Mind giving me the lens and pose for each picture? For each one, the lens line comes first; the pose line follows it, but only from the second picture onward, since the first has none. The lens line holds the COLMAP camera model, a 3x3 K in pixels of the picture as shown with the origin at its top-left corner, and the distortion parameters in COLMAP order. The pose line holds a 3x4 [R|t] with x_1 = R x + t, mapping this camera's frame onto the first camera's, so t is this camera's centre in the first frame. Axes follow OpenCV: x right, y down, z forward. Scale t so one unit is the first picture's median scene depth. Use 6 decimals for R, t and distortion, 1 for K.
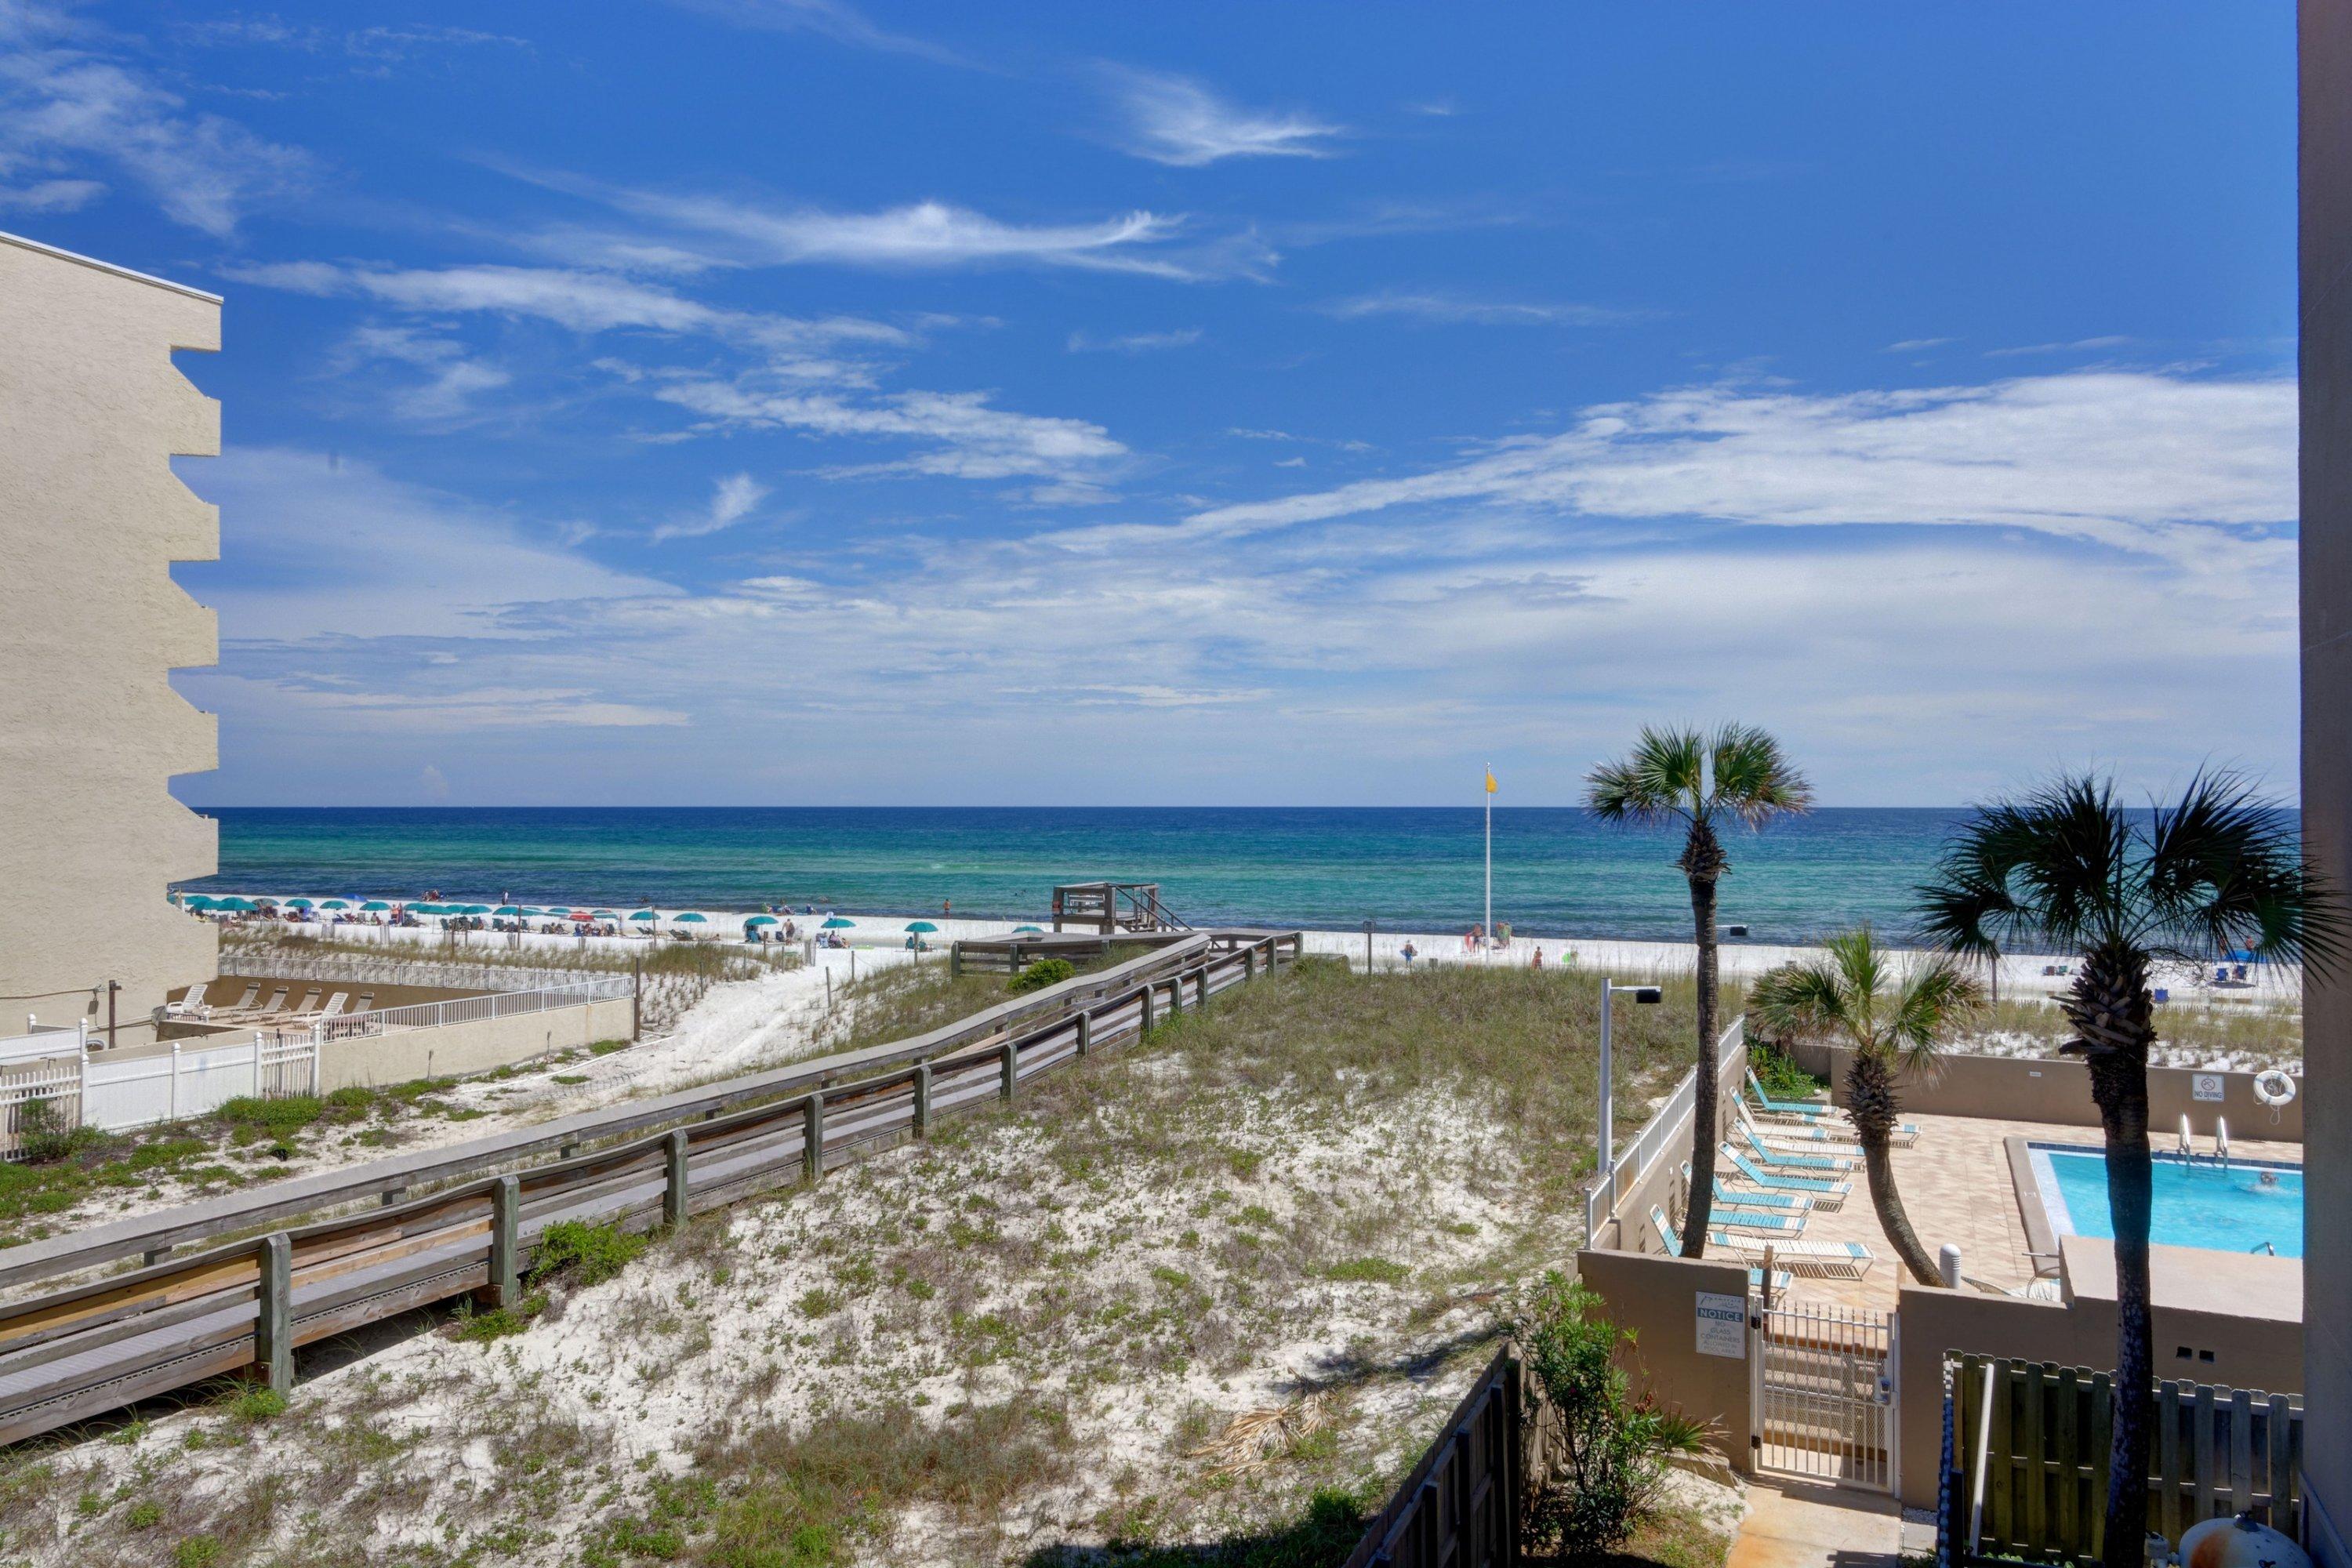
lens RADIAL K [[1640.3, 0, 1176.0], [0, 1640.3, 784.0], [0, 0, 1]] dist [0.049501, -0.000438]
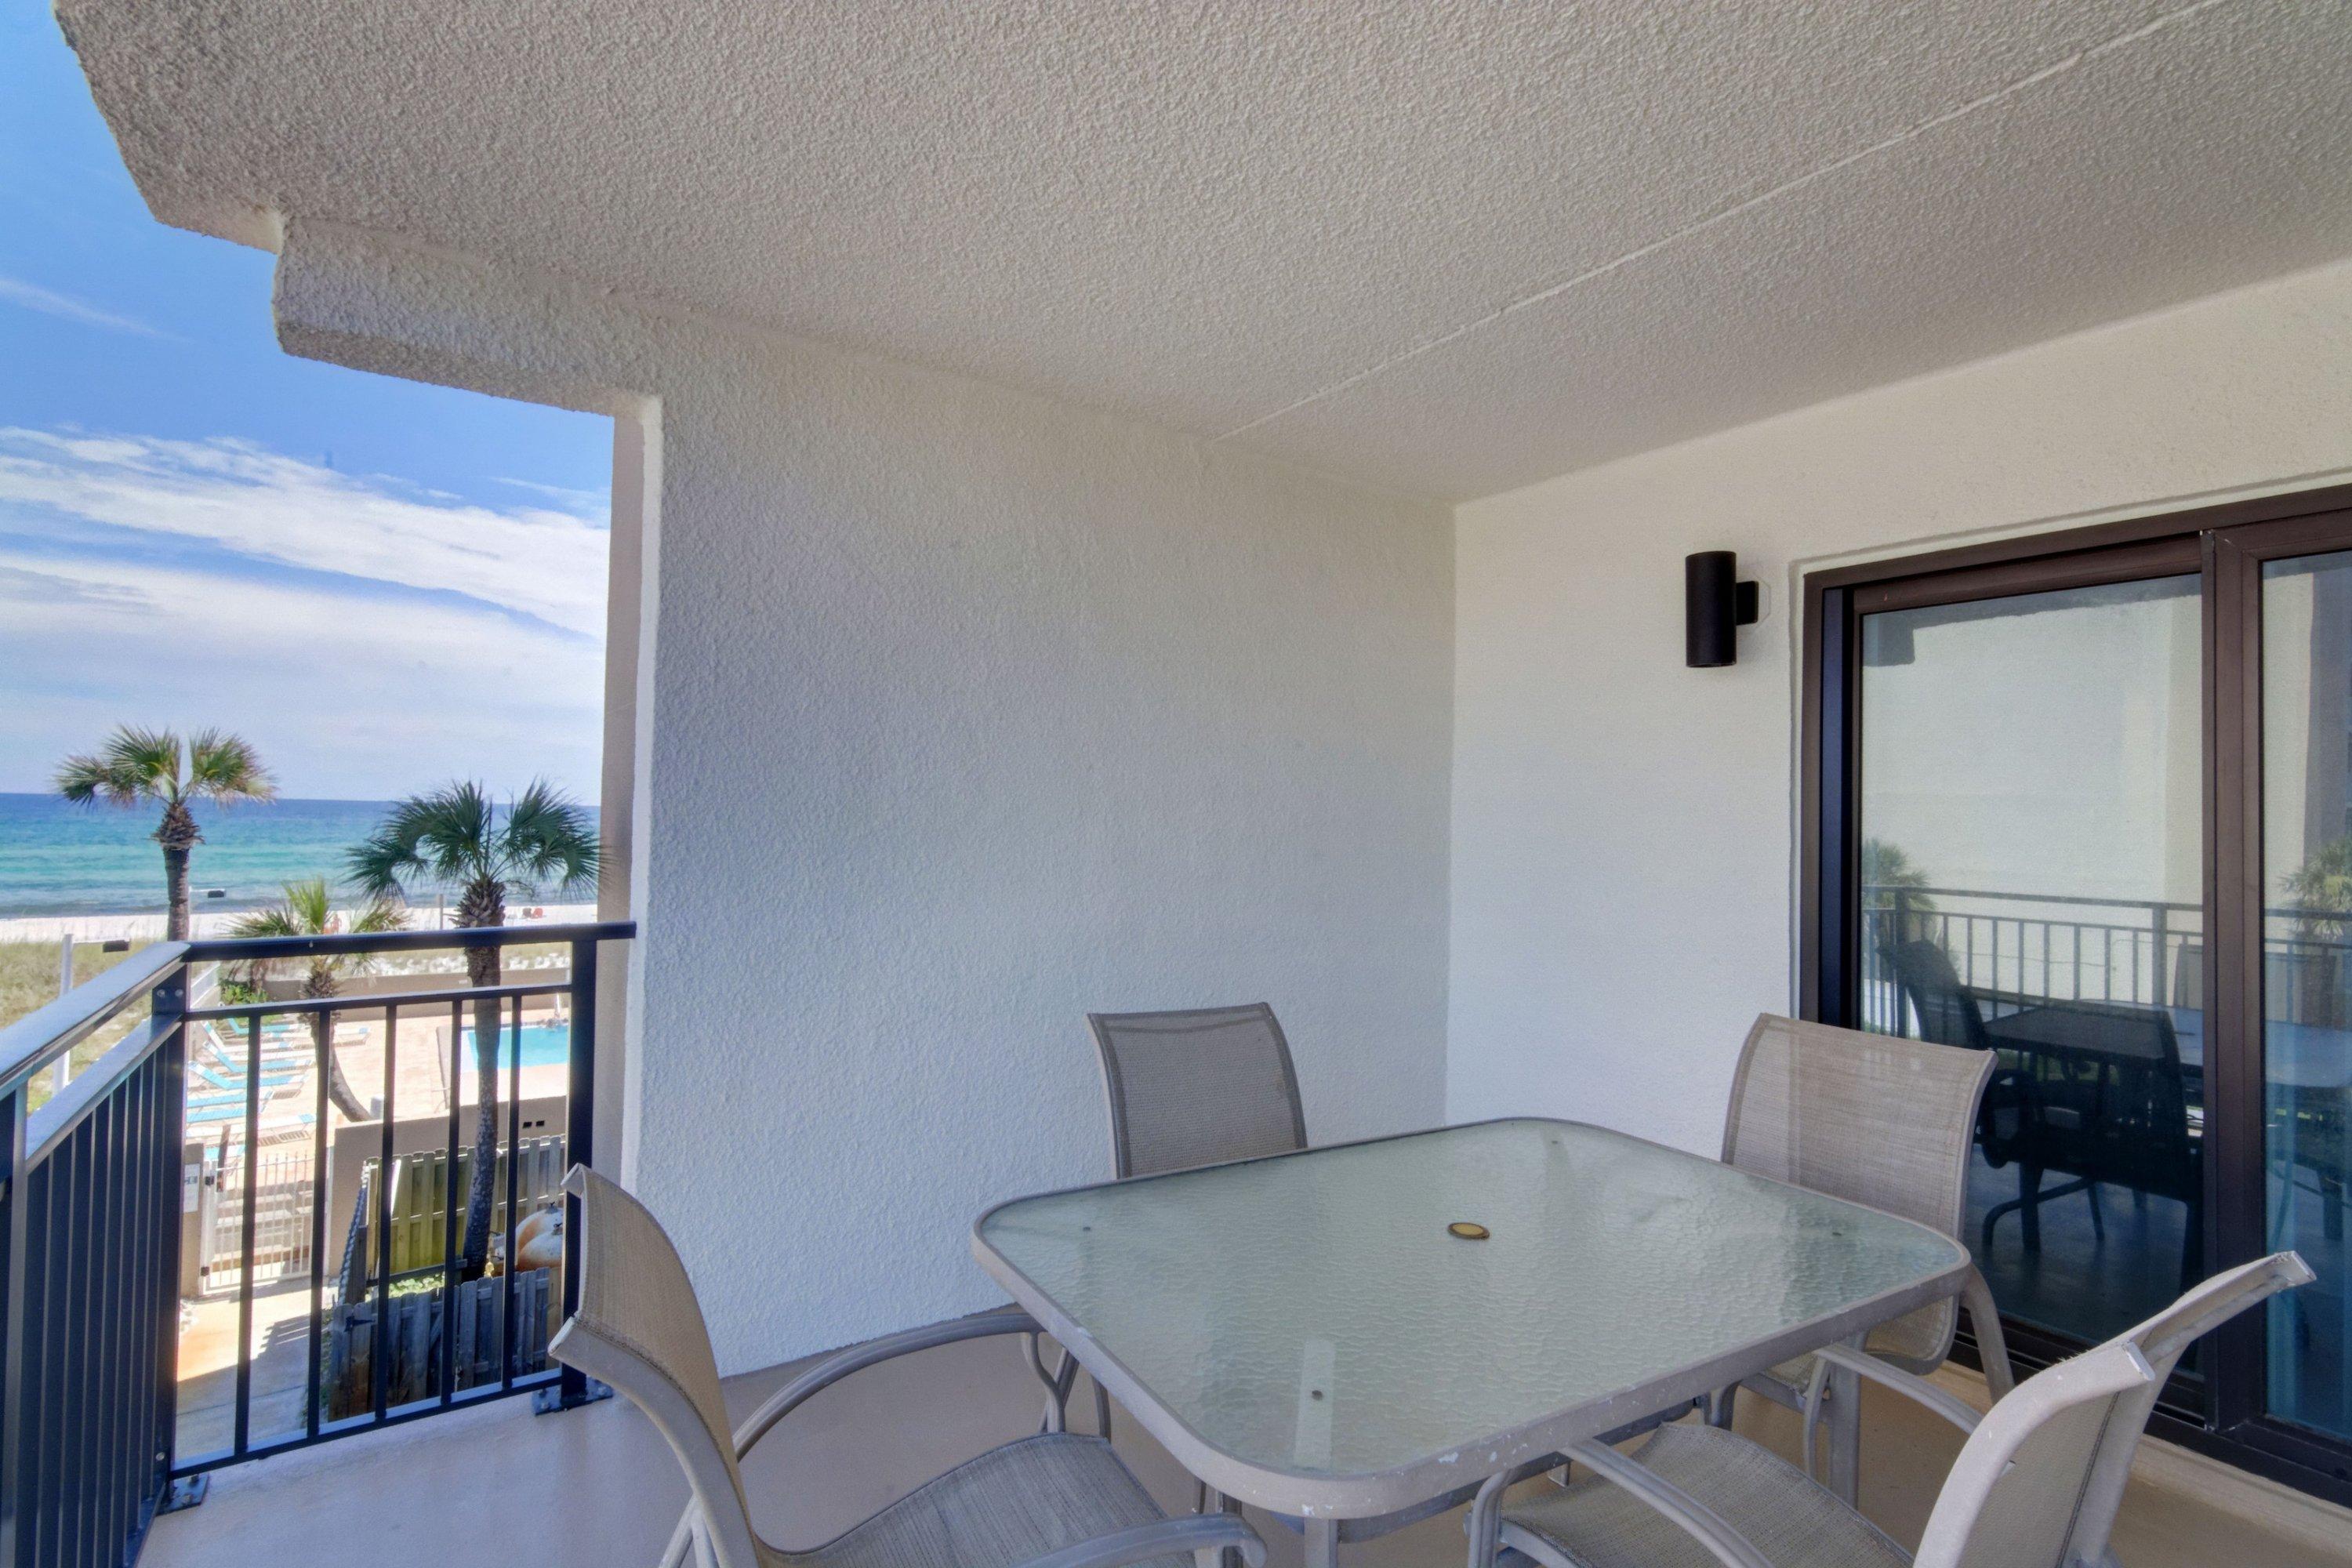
lens RADIAL K [[1126.7, 0, 1188.1], [0, 1126.7, 792.5], [0, 0, 1]] dist [0.004844, 0.000292]
pose [[0.512729, 0.025715, 0.858166, -0.038295], [-0.030374, 0.999469, -0.011801, 0.000644], [-0.858013, -0.020016, 0.513237, -0.145190]]
